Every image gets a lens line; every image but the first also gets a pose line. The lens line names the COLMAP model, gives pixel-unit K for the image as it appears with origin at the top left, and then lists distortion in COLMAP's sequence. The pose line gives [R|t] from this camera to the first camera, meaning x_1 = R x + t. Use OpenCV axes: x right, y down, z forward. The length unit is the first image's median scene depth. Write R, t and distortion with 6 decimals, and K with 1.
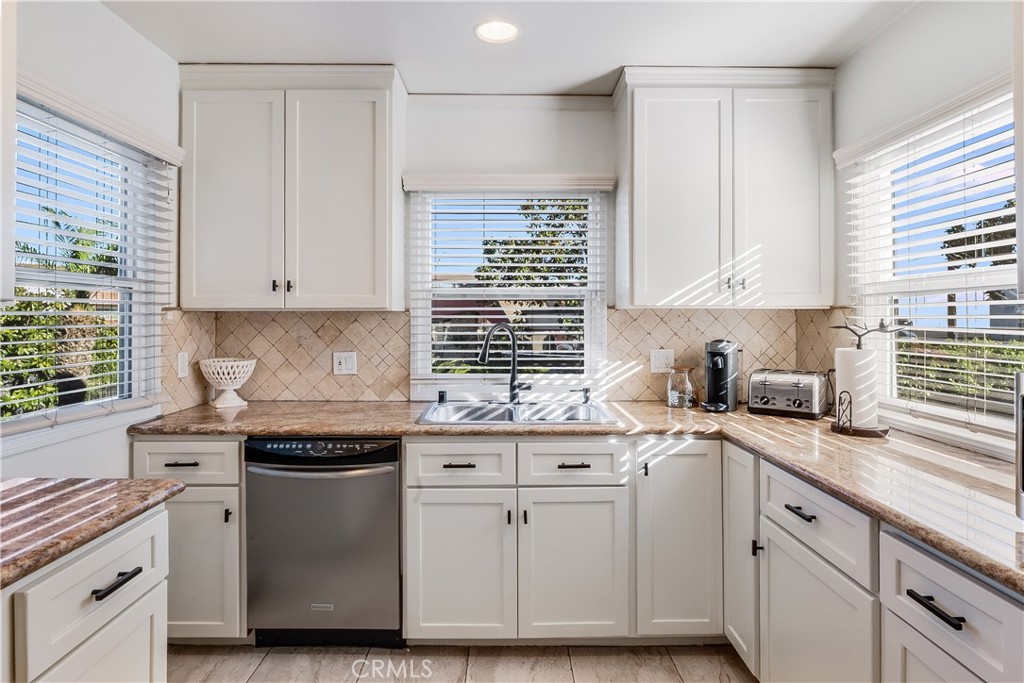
lens RADIAL K [[543.2, 0, 510.8], [0, 543.2, 331.3], [0, 0, 1]] dist [-0.008768, -0.000103]
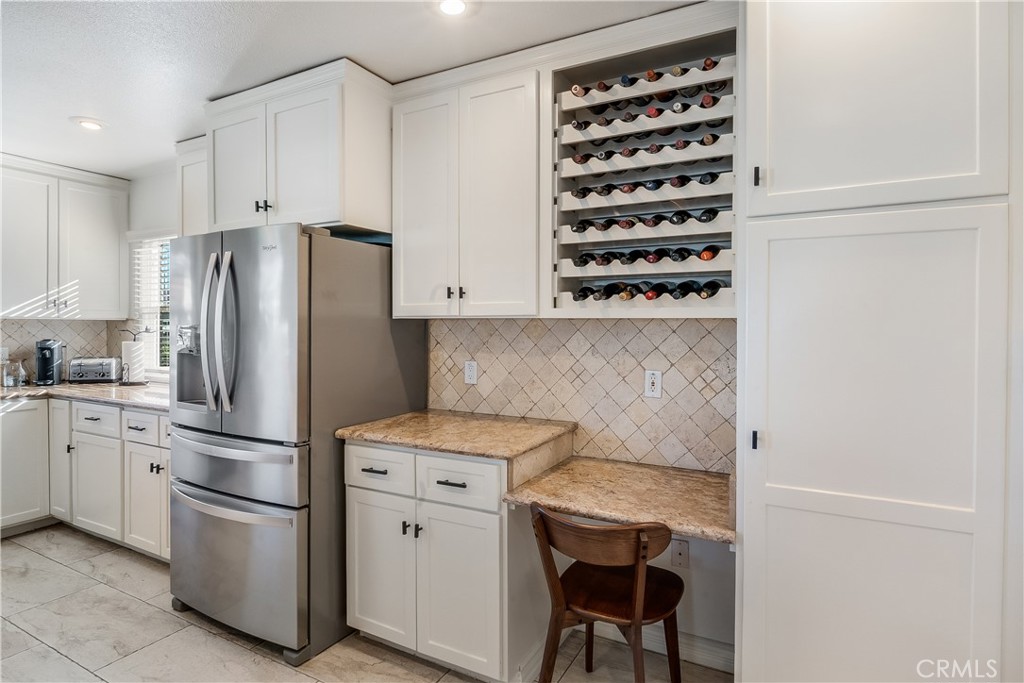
lens RADIAL K [[539.3, 0, 510.5], [0, 539.3, 323.0], [0, 0, 1]] dist [-0.012996, -0.000429]
pose [[0.482063, 0.008243, 0.876098, -0.325898], [0.015994, 0.999706, -0.018206, 0.018592], [-0.875991, 0.022789, 0.481790, -0.929359]]
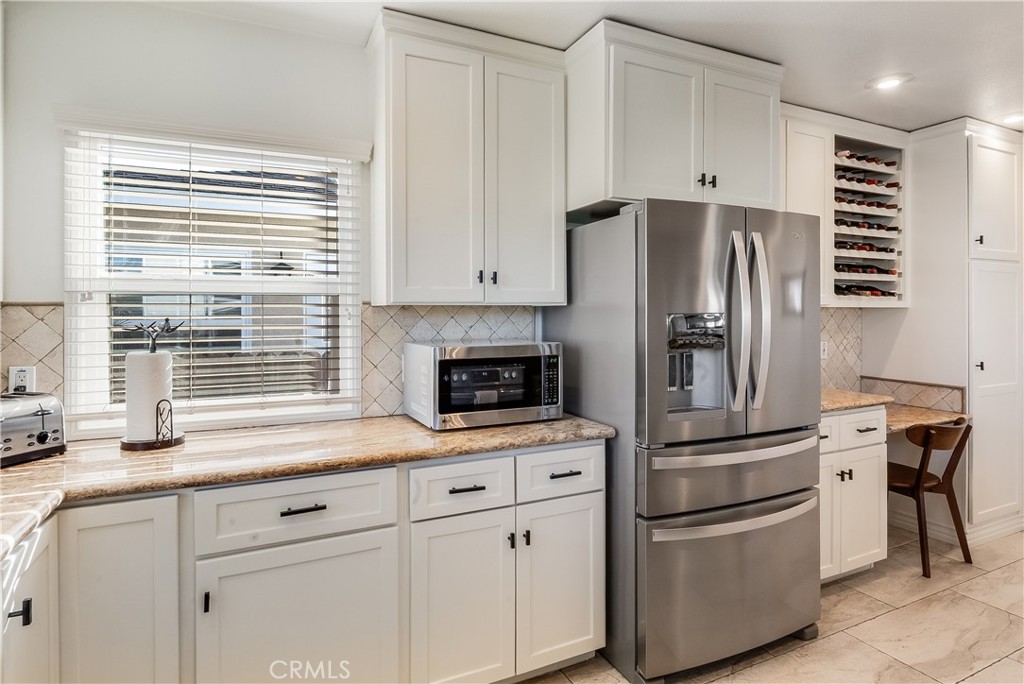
lens RADIAL K [[529.5, 0, 510.3], [0, 529.5, 309.6], [0, 0, 1]] dist [0.015440, -0.000166]
pose [[-0.406408, 0.004788, 0.913679, -0.352995], [0.023921, 0.999699, 0.005402, -0.025361], [-0.913379, 0.024051, -0.406400, 0.662391]]
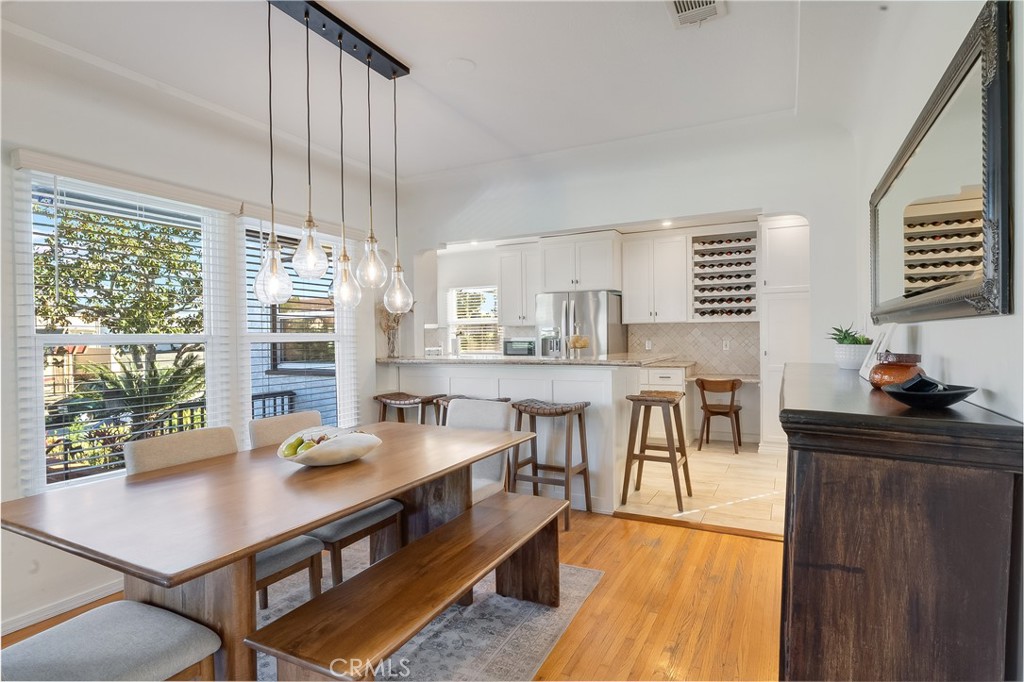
lens RADIAL K [[543.2, 0, 510.8], [0, 543.2, 330.8], [0, 0, 1]] dist [-0.008768, -0.000103]
pose [[0.465957, 0.001445, 0.884806, -2.219530], [0.032897, 0.999279, -0.018956, 0.056167], [-0.884195, 0.037941, 0.465574, -0.998610]]
